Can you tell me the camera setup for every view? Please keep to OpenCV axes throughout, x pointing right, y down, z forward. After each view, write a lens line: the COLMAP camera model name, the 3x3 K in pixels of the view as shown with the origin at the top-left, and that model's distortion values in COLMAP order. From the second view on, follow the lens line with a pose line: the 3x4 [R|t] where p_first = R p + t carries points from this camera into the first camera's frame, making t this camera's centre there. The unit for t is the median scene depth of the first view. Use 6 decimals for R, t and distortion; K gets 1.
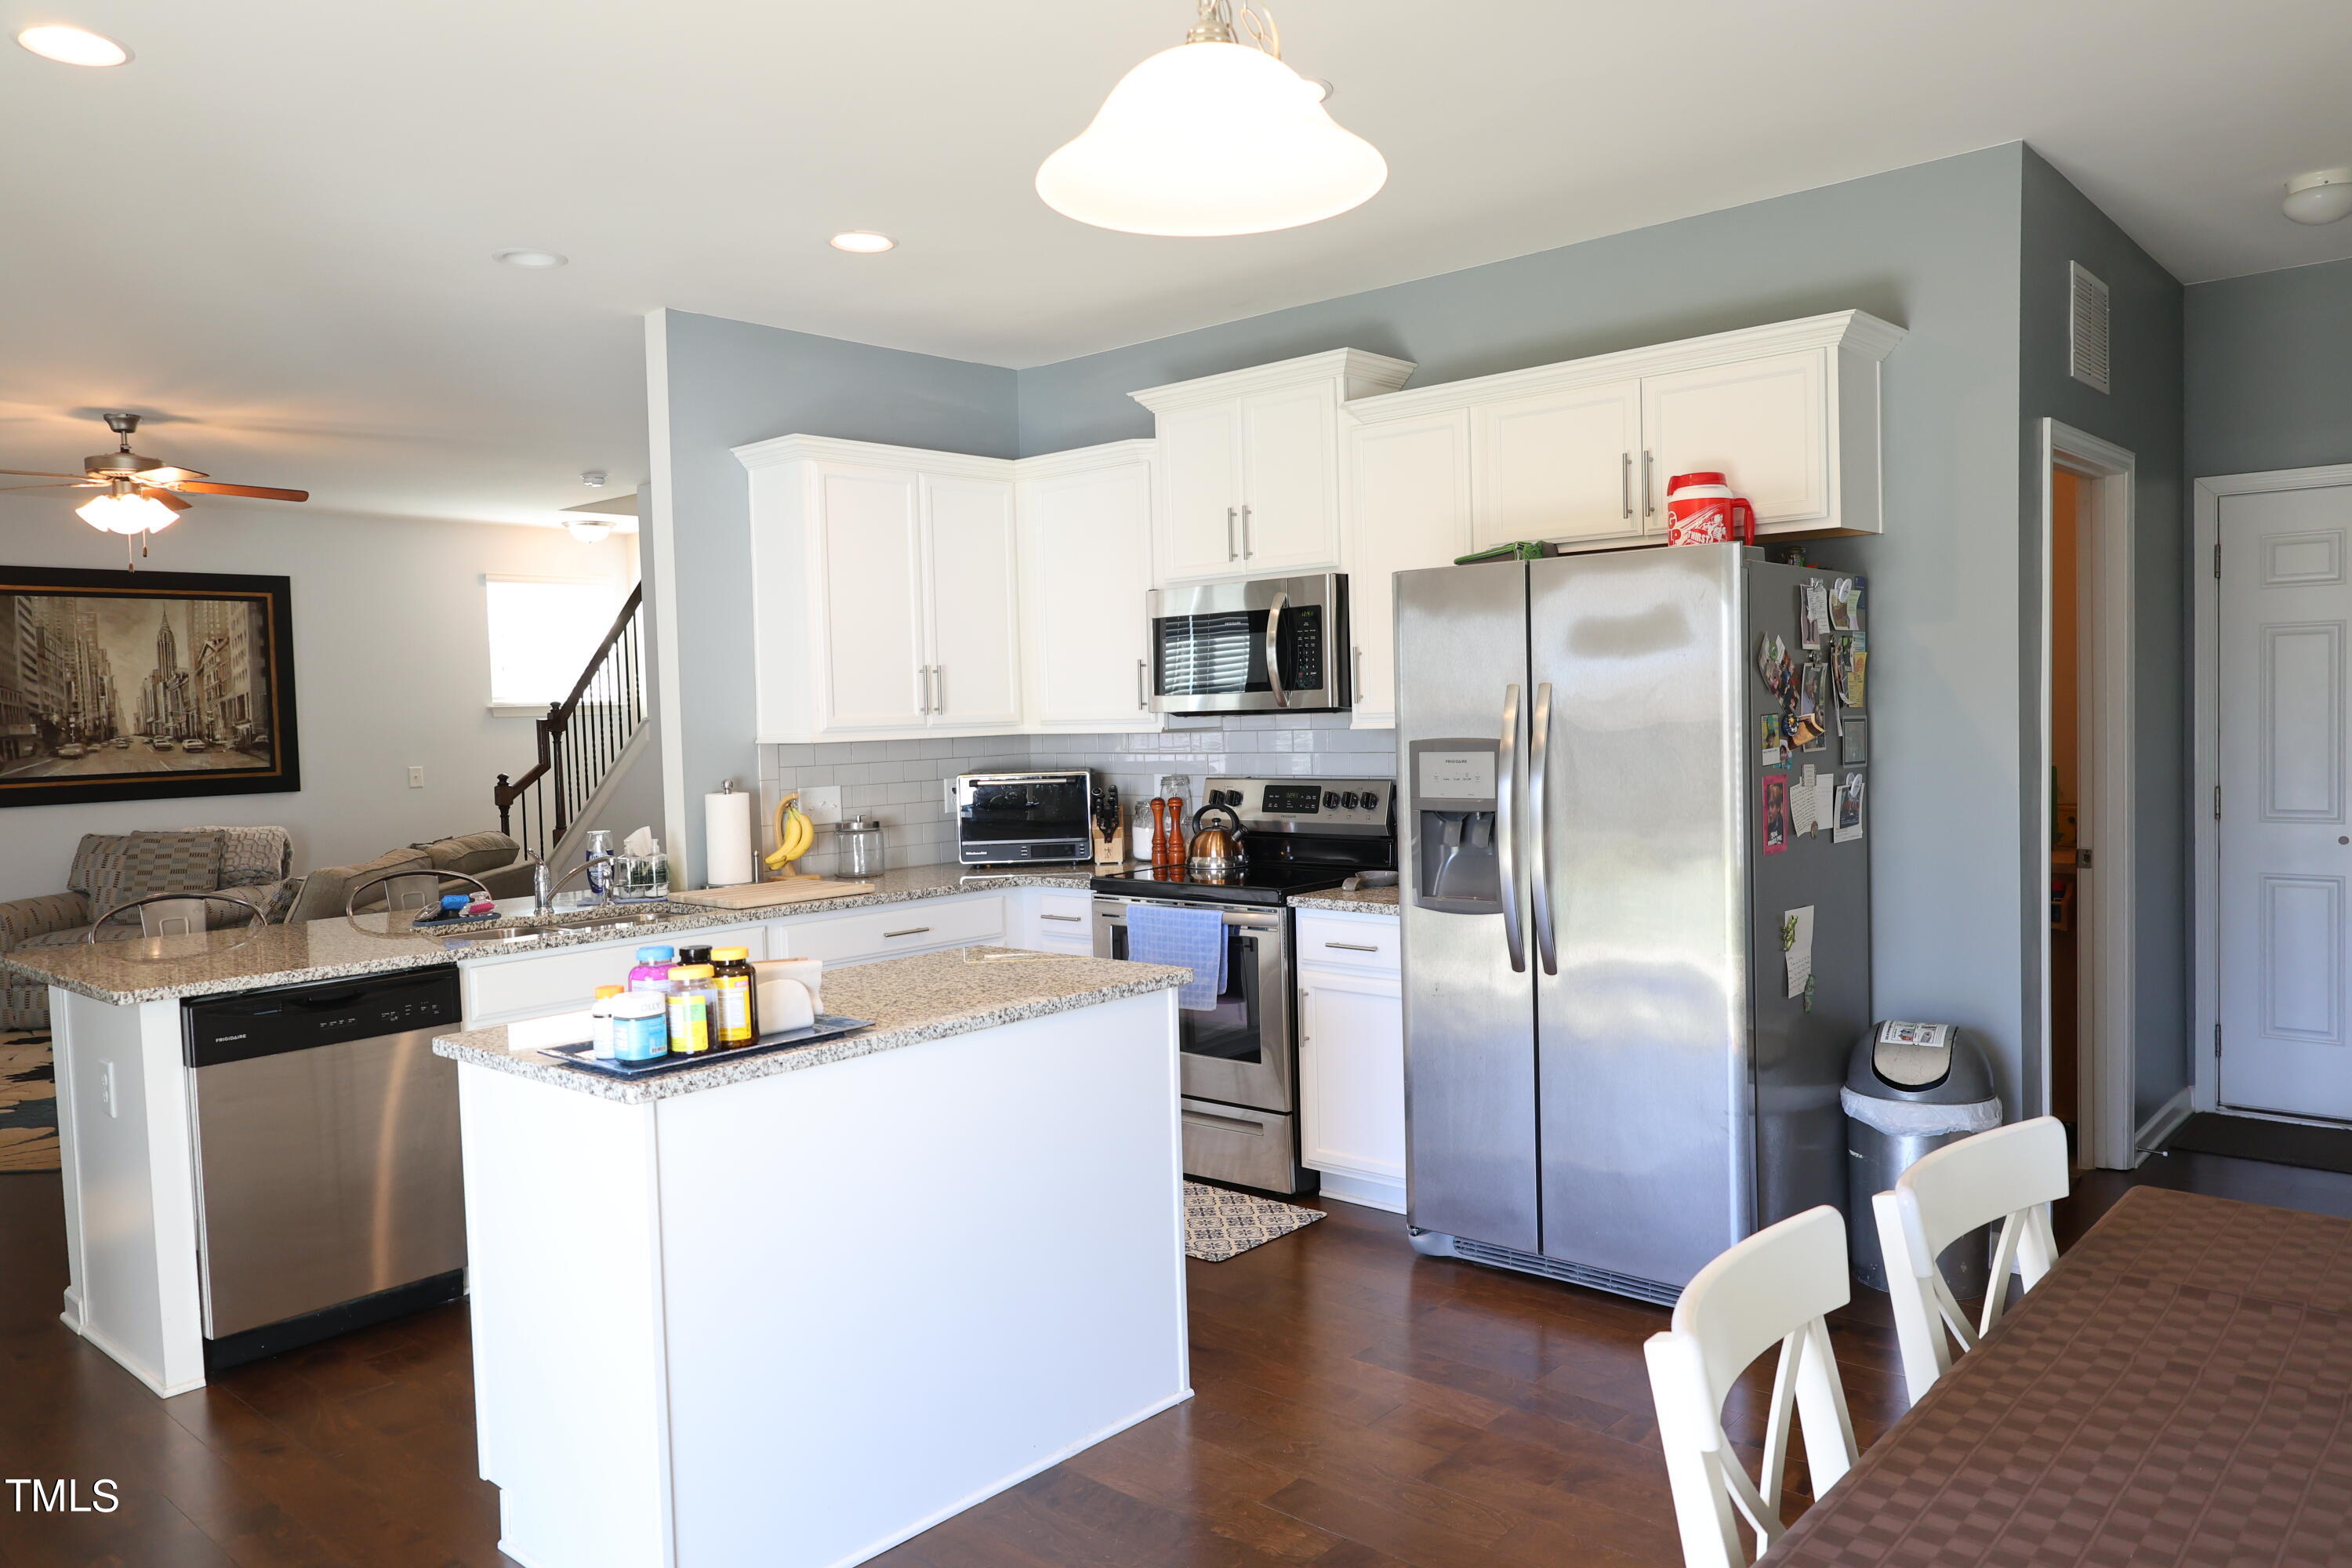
lens RADIAL K [[1651.0, 0, 1179.2], [0, 1651.0, 773.9], [0, 0, 1]] dist [-0.004523, 0.005657]
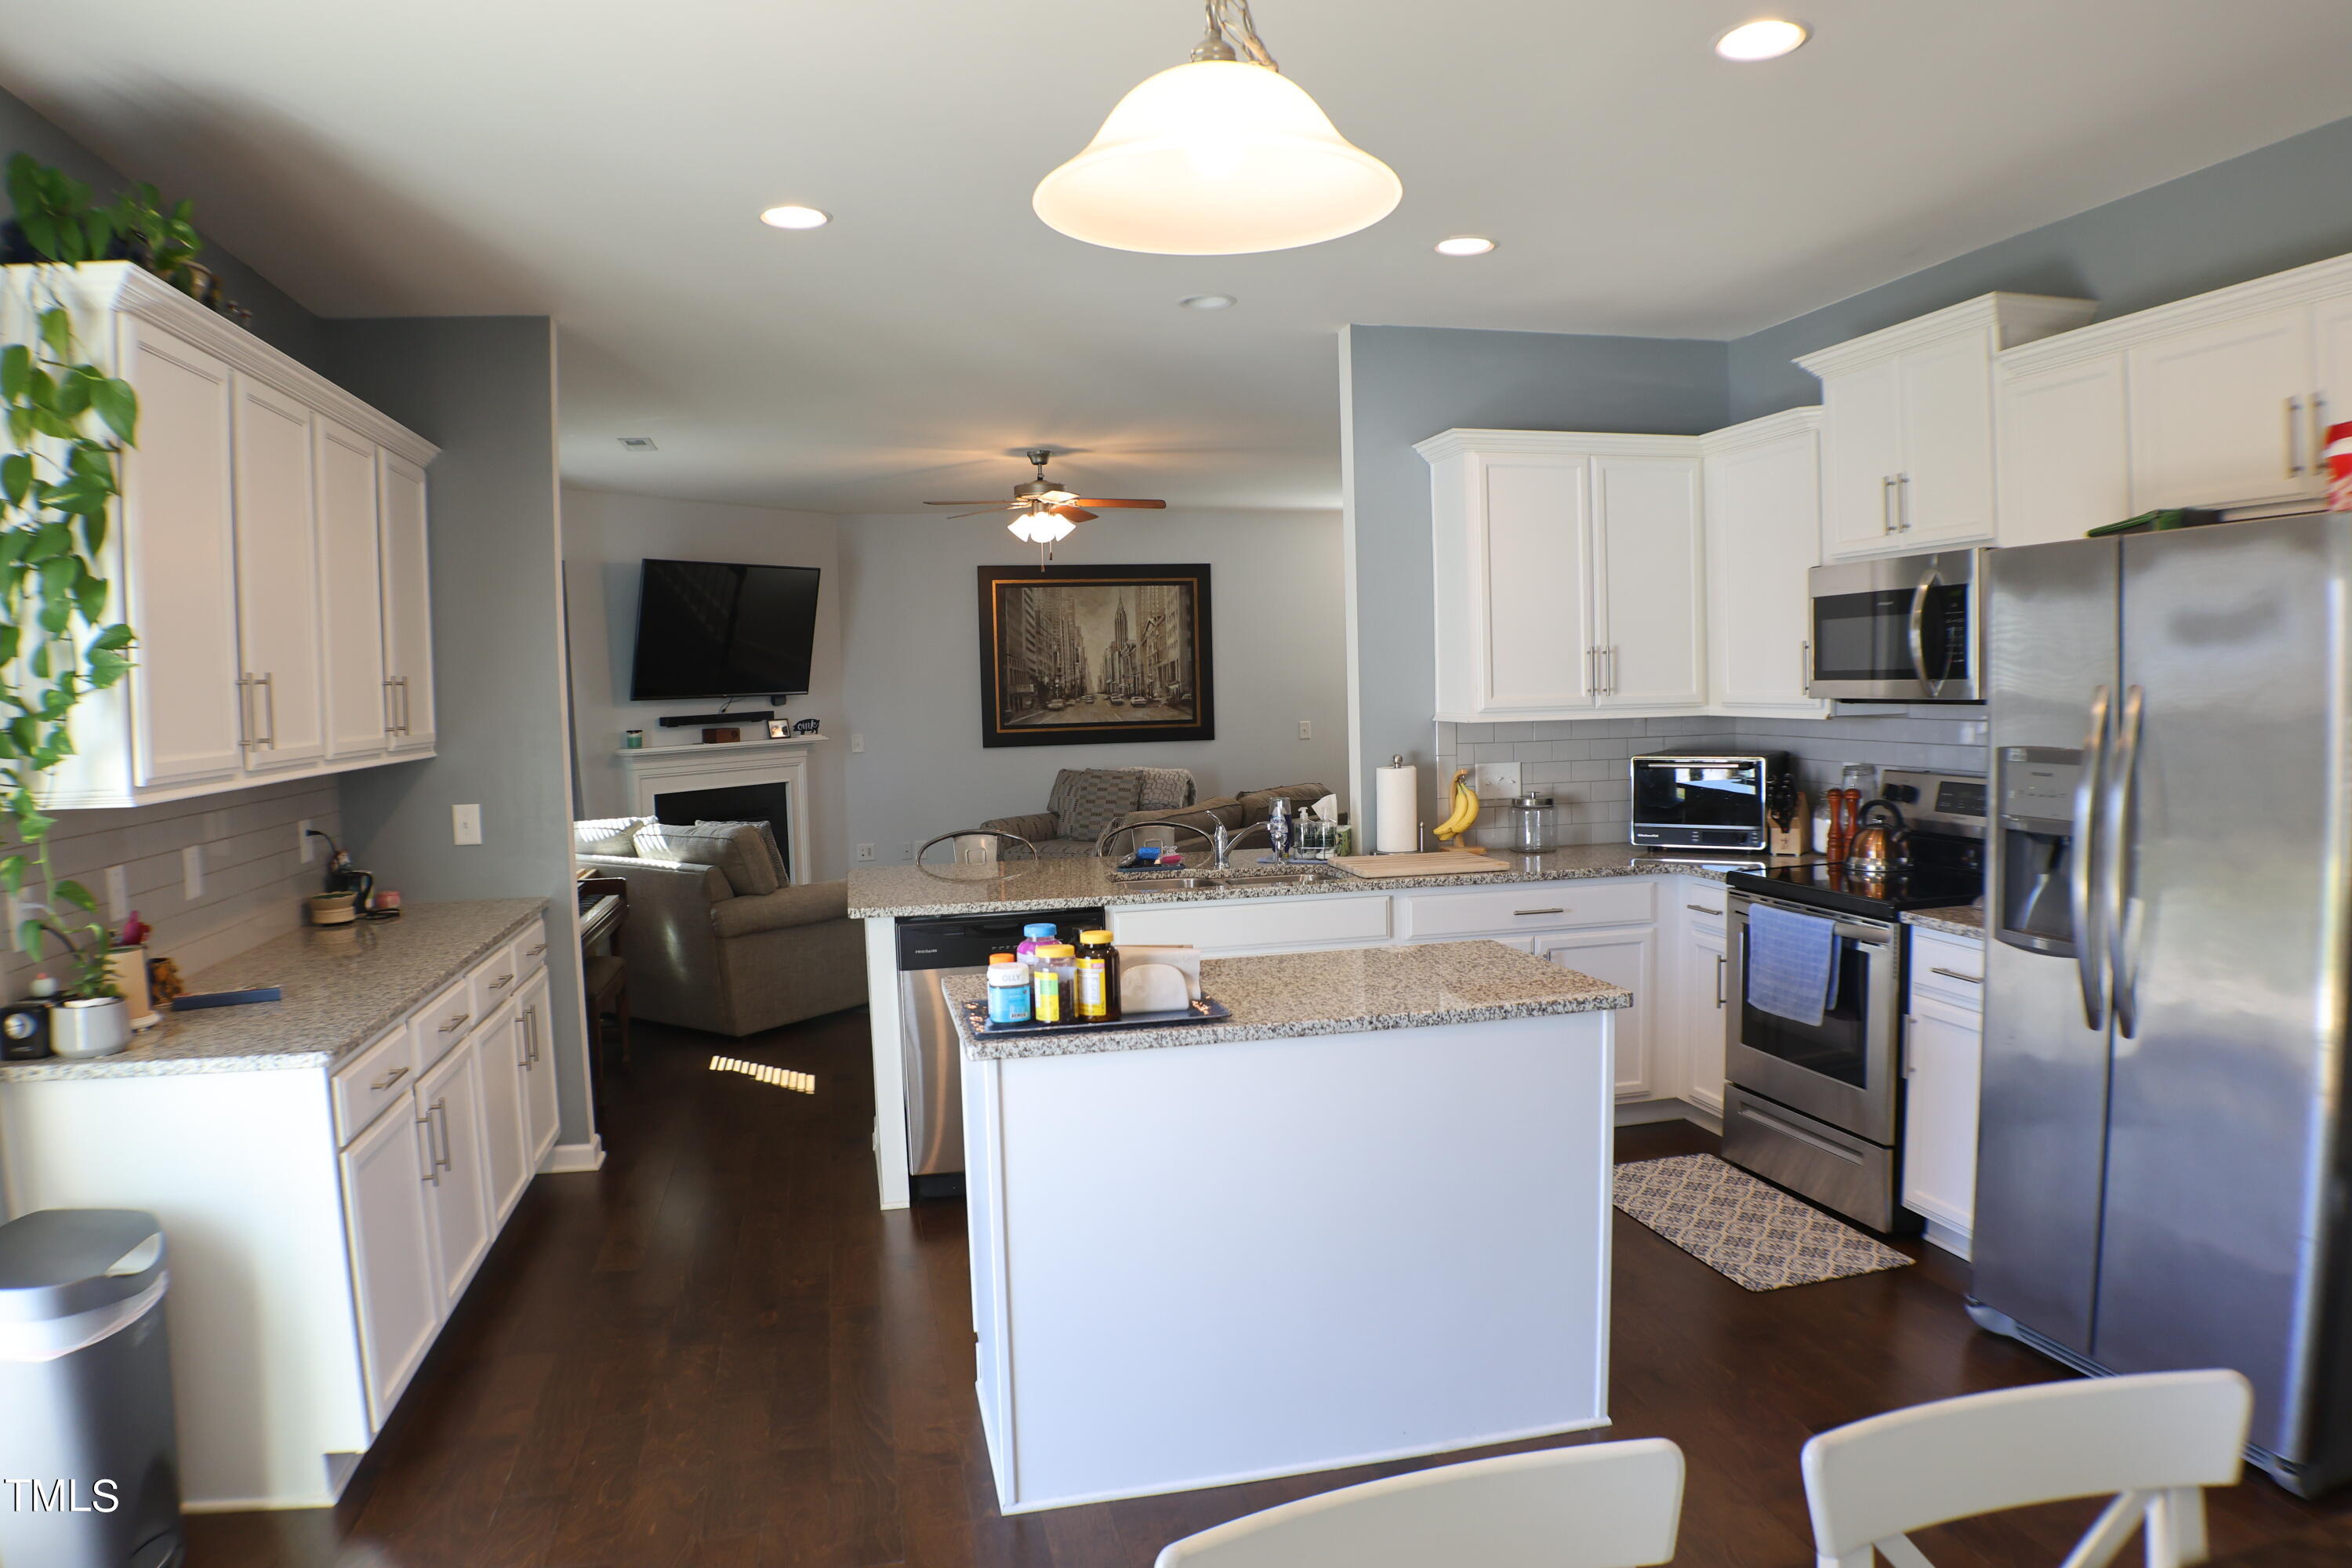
lens RADIAL K [[1547.9, 0, 1177.0], [0, 1547.9, 746.1], [0, 0, 1]] dist [-0.121381, 0.003557]
pose [[0.813291, 0.033142, -0.580913, 0.171900], [-0.022167, 0.999417, 0.025984, -0.022201], [0.581435, -0.008255, 0.813551, 0.086219]]
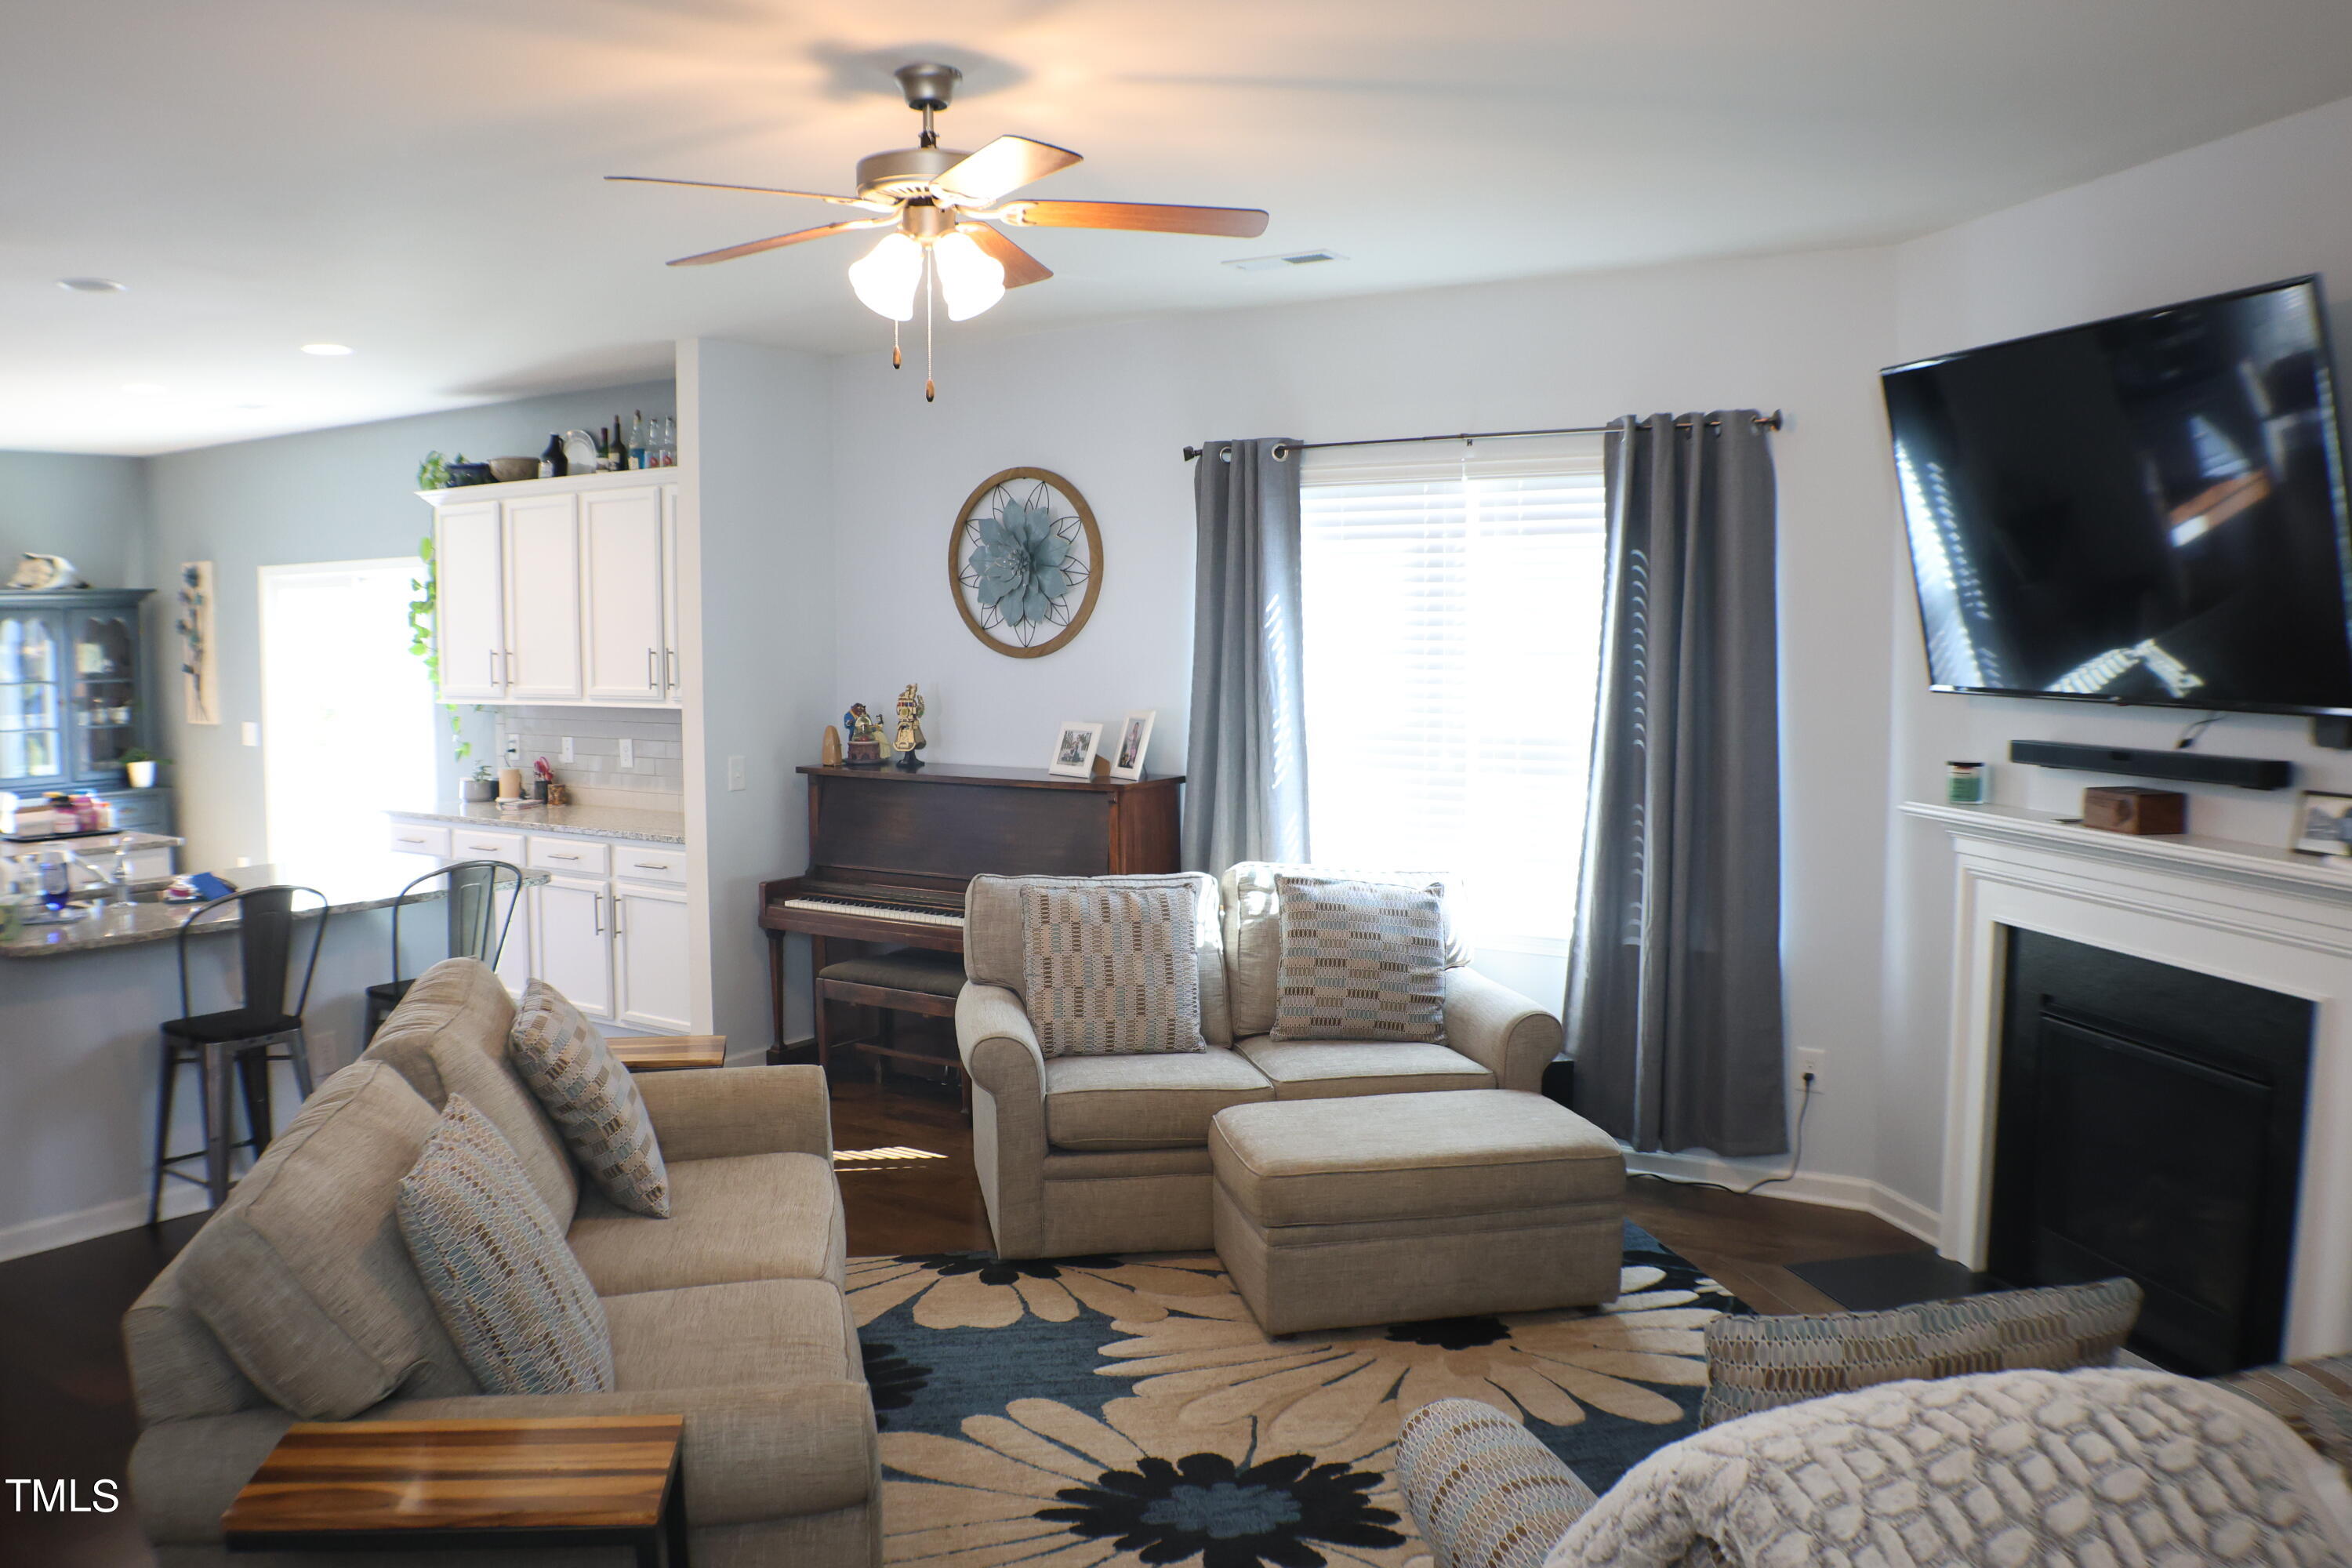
lens RADIAL K [[1854.8, 0, 1176.0], [0, 1854.8, 784.0], [0, 0, 1]] dist [-0.191901, 0.047200]
pose [[-0.985240, 0.051528, -0.163241, -0.667869], [0.029489, 0.990453, 0.134659, -0.088401], [0.168622, 0.127857, -0.977353, 1.655113]]
